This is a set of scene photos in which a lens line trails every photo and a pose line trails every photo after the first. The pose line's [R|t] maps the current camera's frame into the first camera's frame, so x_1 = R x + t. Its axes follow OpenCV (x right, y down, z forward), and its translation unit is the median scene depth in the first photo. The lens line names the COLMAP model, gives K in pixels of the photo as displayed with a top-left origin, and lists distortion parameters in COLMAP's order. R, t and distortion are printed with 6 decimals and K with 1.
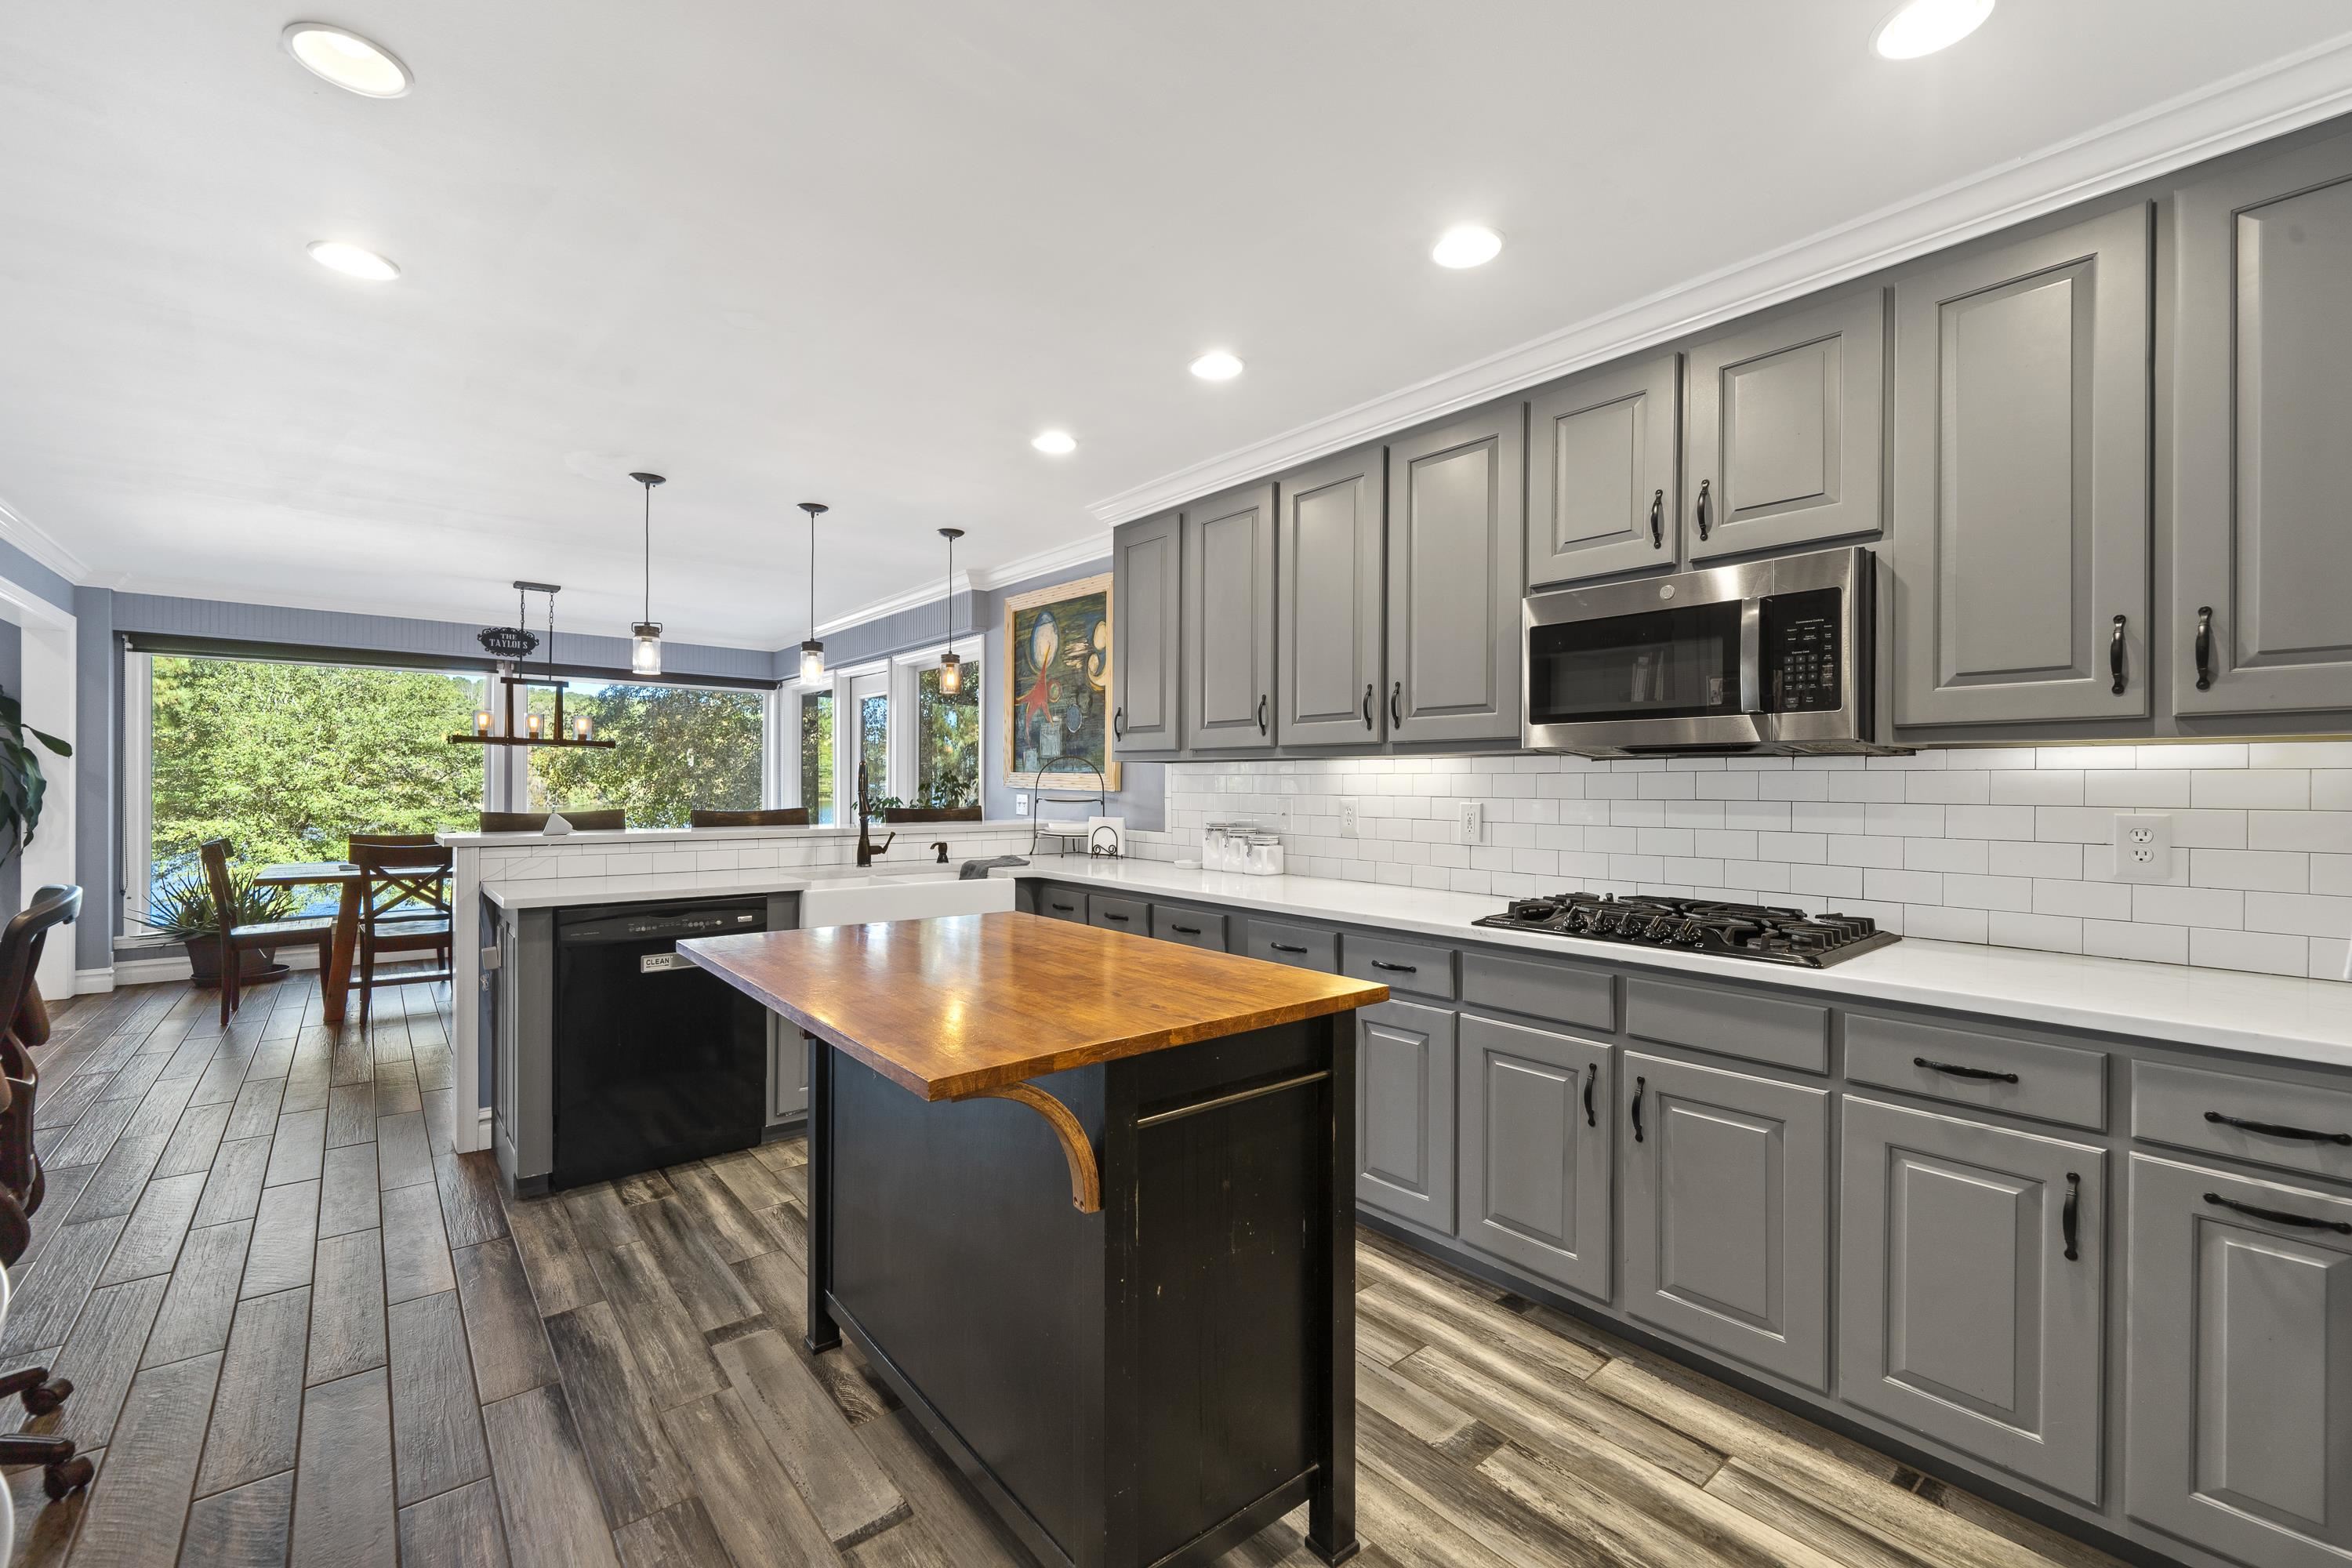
lens RADIAL K [[1017.9, 0, 1188.2], [0, 1017.9, 781.3], [0, 0, 1]] dist [-0.002648, 0.000851]
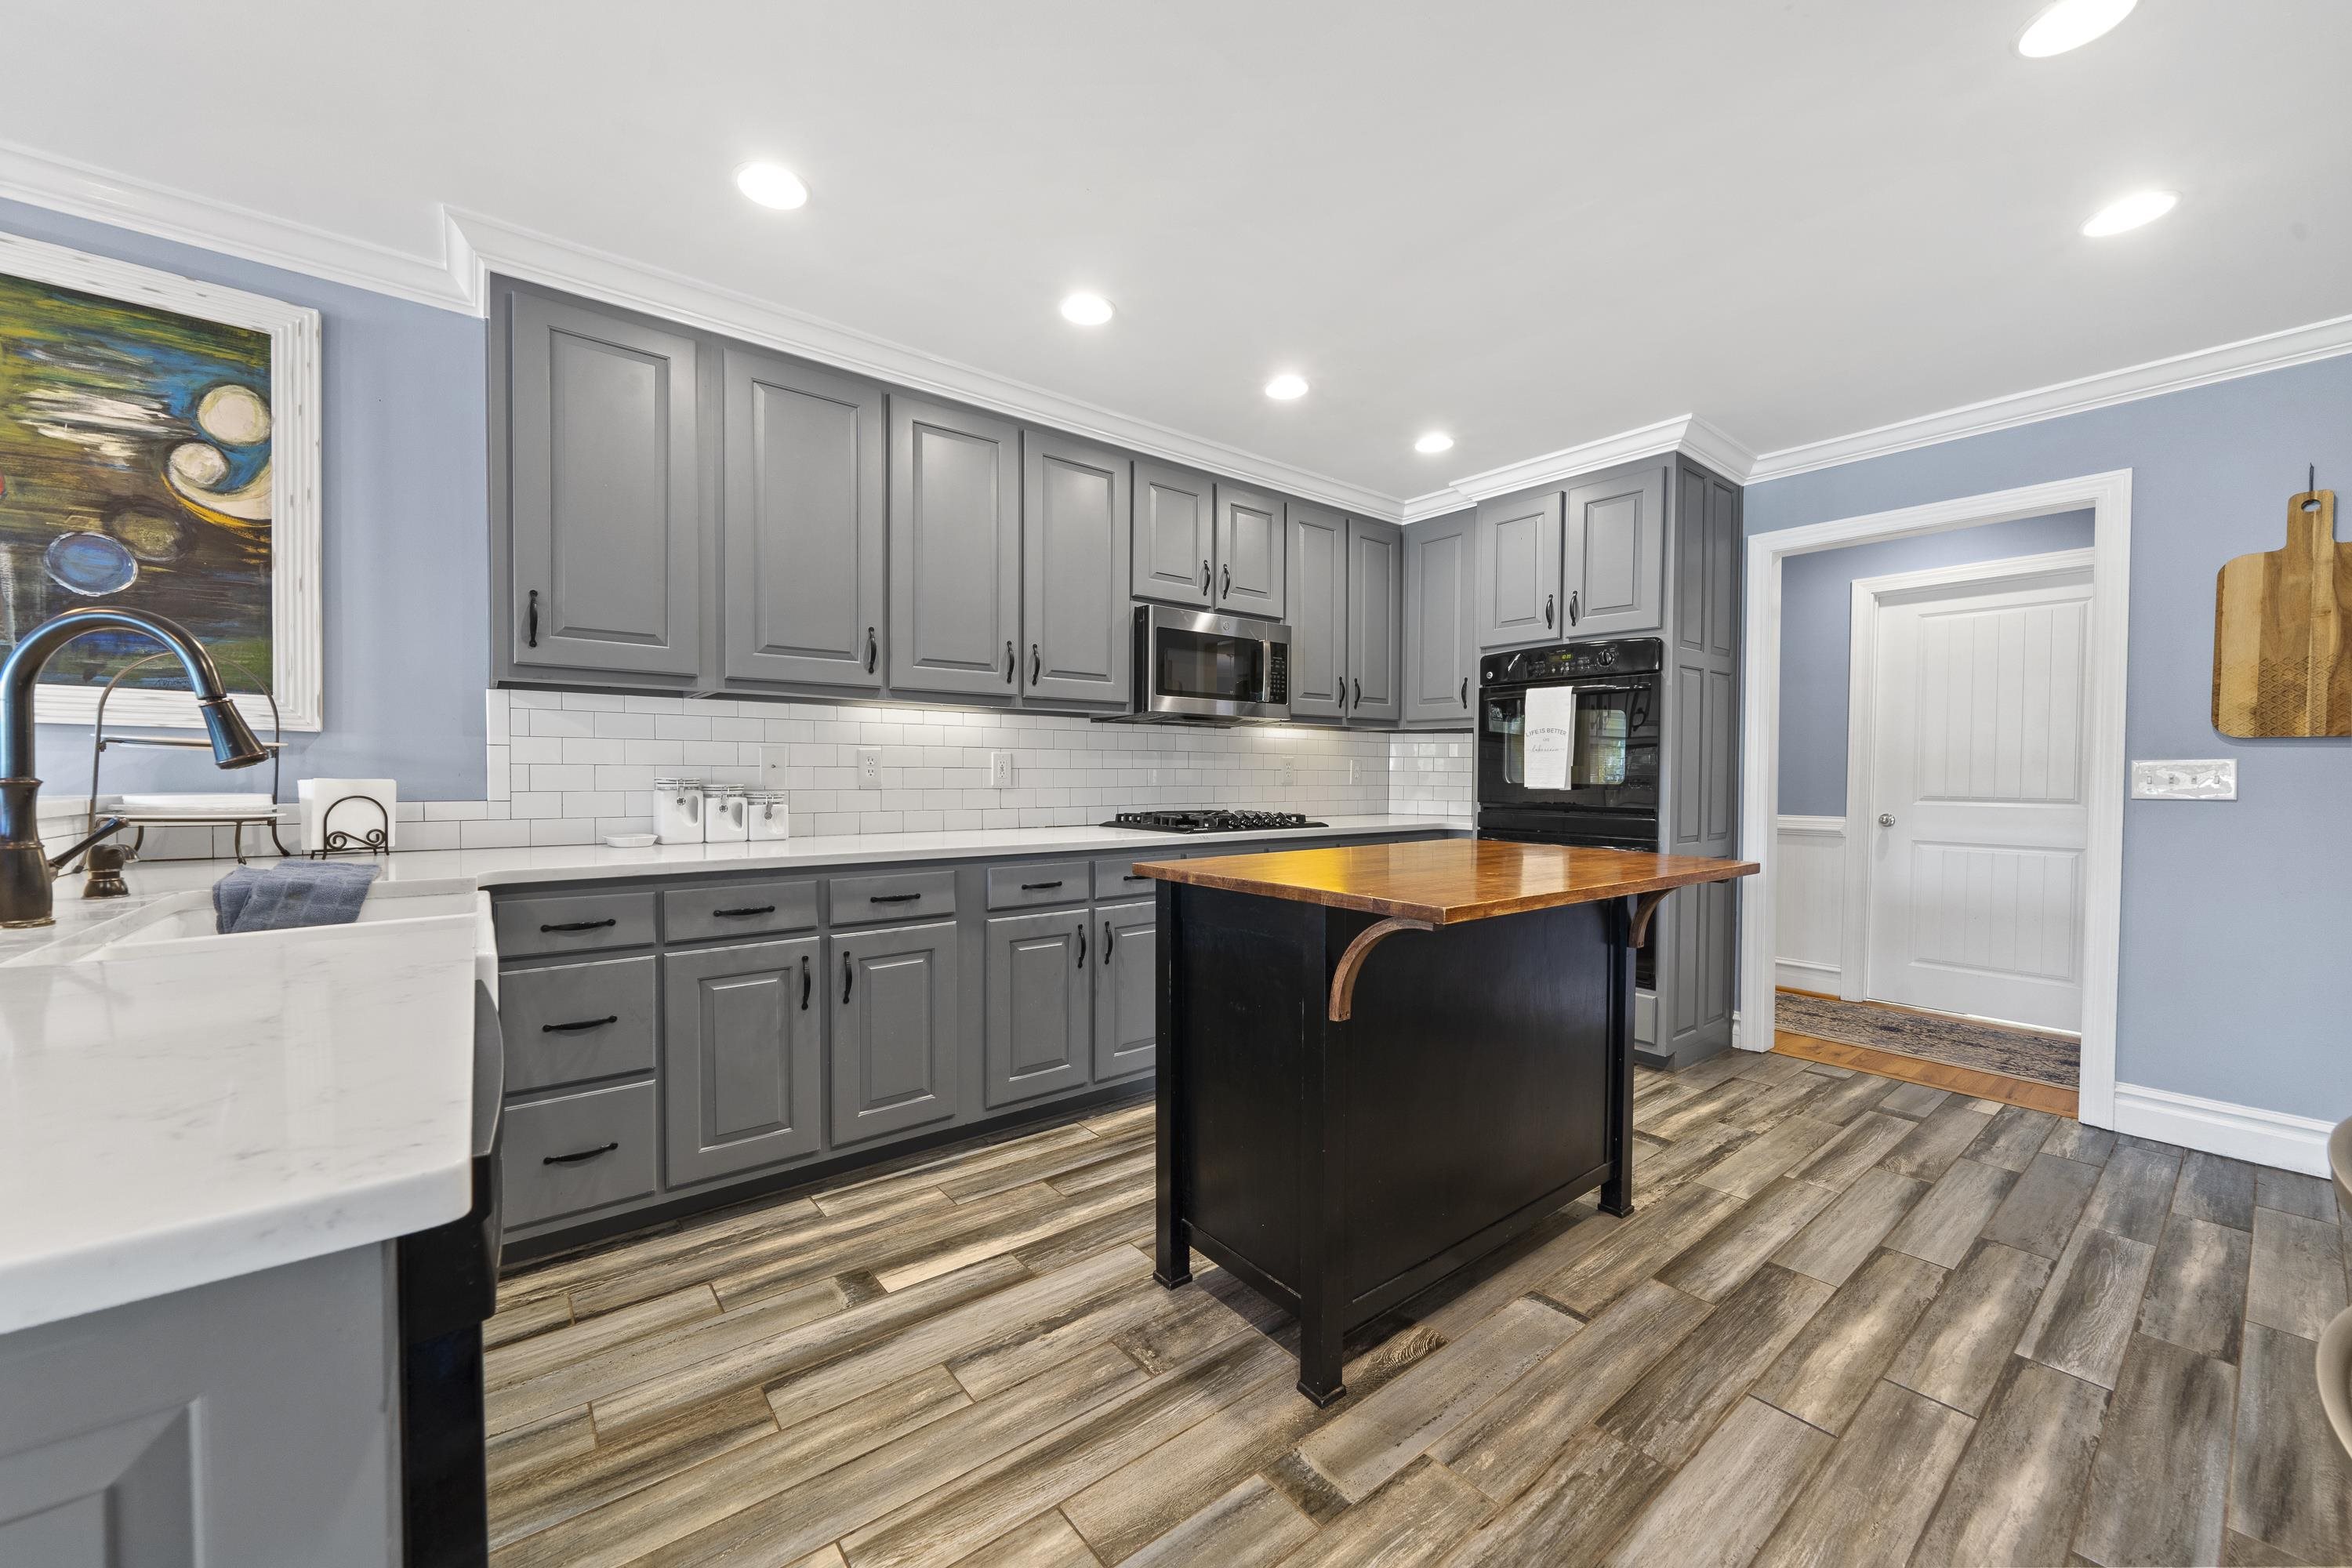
lens RADIAL K [[891.5, 0, 1171.8], [0, 891.5, 787.8], [0, 0, 1]] dist [-0.000060, 0.000387]
pose [[0.013776, -0.022257, 0.999657, -0.712507], [-0.003664, 0.999744, 0.022310, 0.036736], [-0.999898, -0.003970, 0.013691, 0.745291]]
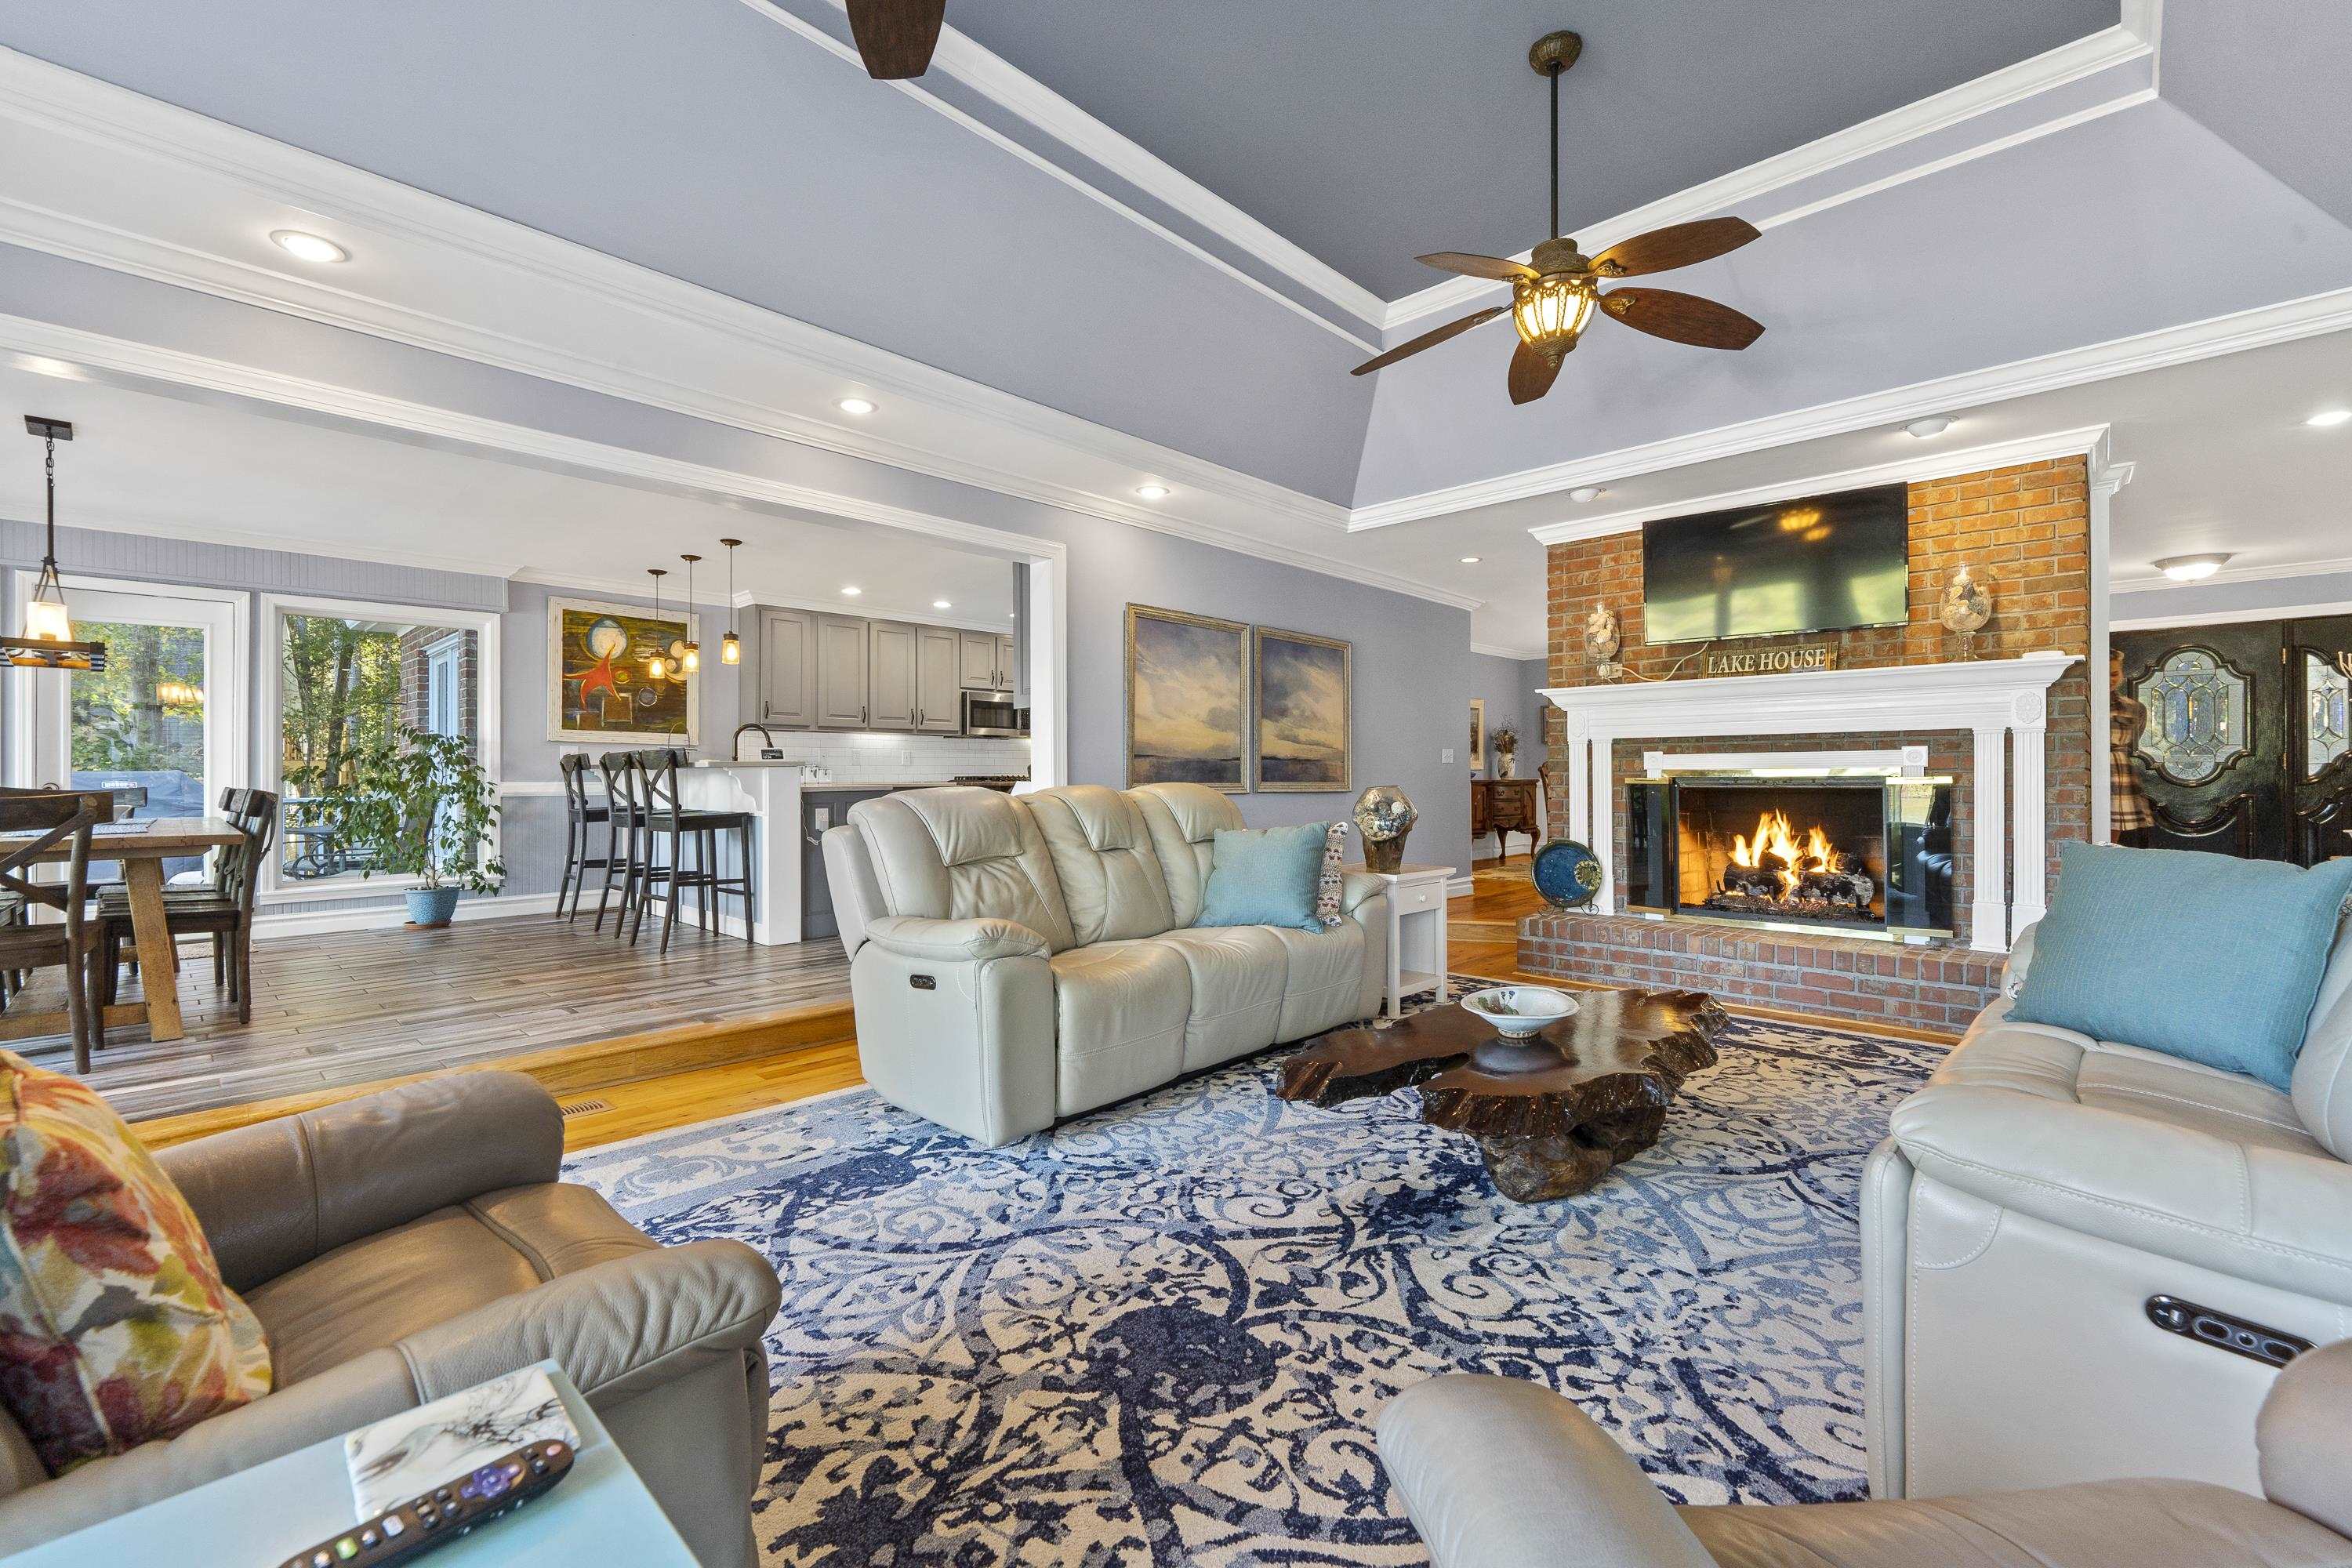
lens RADIAL K [[944.4, 0, 1161.0], [0, 944.4, 773.3], [0, 0, 1]] dist [0.002117, 0.000011]
pose [[-0.118205, -0.003989, 0.992981, -2.324261], [0.000833, 0.999991, 0.004116, 0.069492], [-0.992989, 0.001313, -0.118201, 0.568402]]
